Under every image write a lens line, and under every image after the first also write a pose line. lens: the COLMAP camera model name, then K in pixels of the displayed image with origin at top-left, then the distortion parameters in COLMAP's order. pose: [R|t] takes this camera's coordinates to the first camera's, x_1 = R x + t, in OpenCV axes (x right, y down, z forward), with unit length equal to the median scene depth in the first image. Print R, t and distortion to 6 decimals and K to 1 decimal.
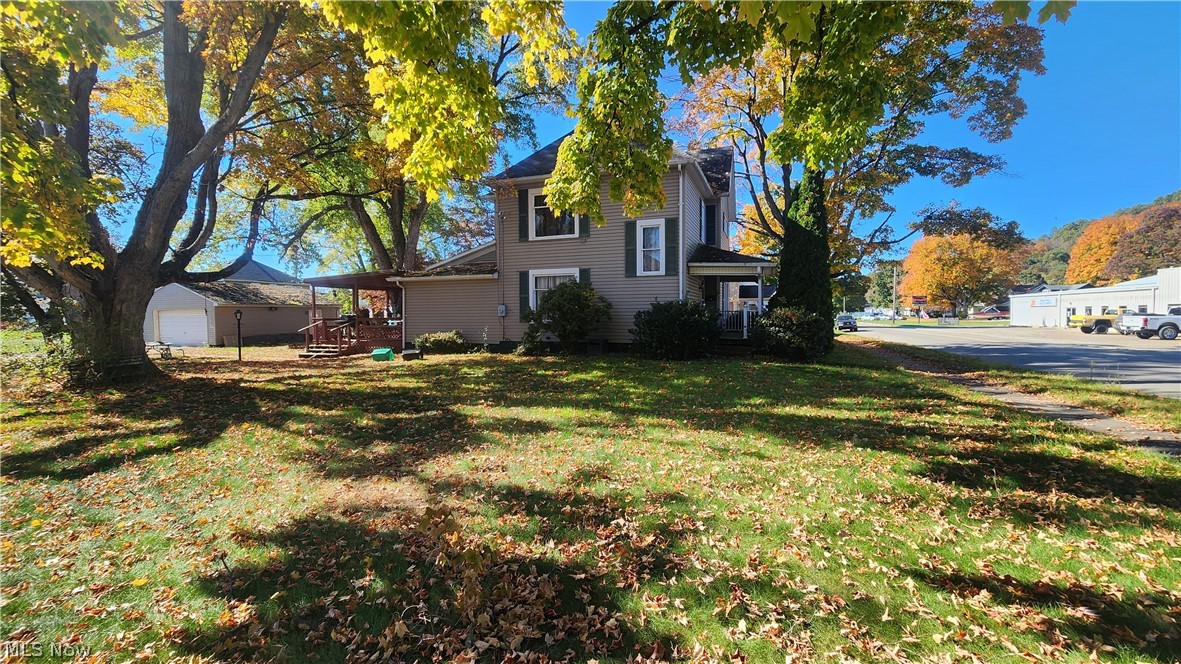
lens RADIAL K [[481.3, 0, 590.5], [0, 481.3, 332.0], [0, 0, 1]] dist [-0.001138, -0.000306]
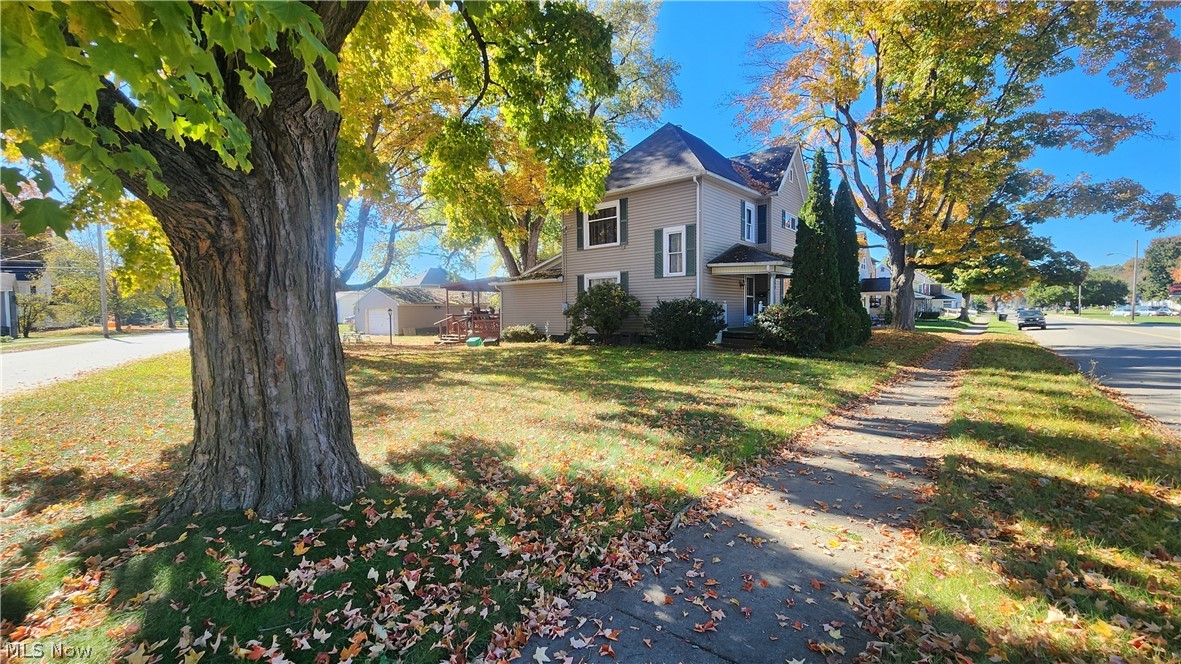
lens RADIAL K [[481.3, 0, 590.5], [0, 481.3, 332.0], [0, 0, 1]] dist [-0.001138, -0.000306]
pose [[0.935932, 0.011120, -0.352004, 0.316659], [-0.008303, 0.999920, 0.009511, 0.004182], [0.352082, -0.005979, 0.935950, -0.120664]]
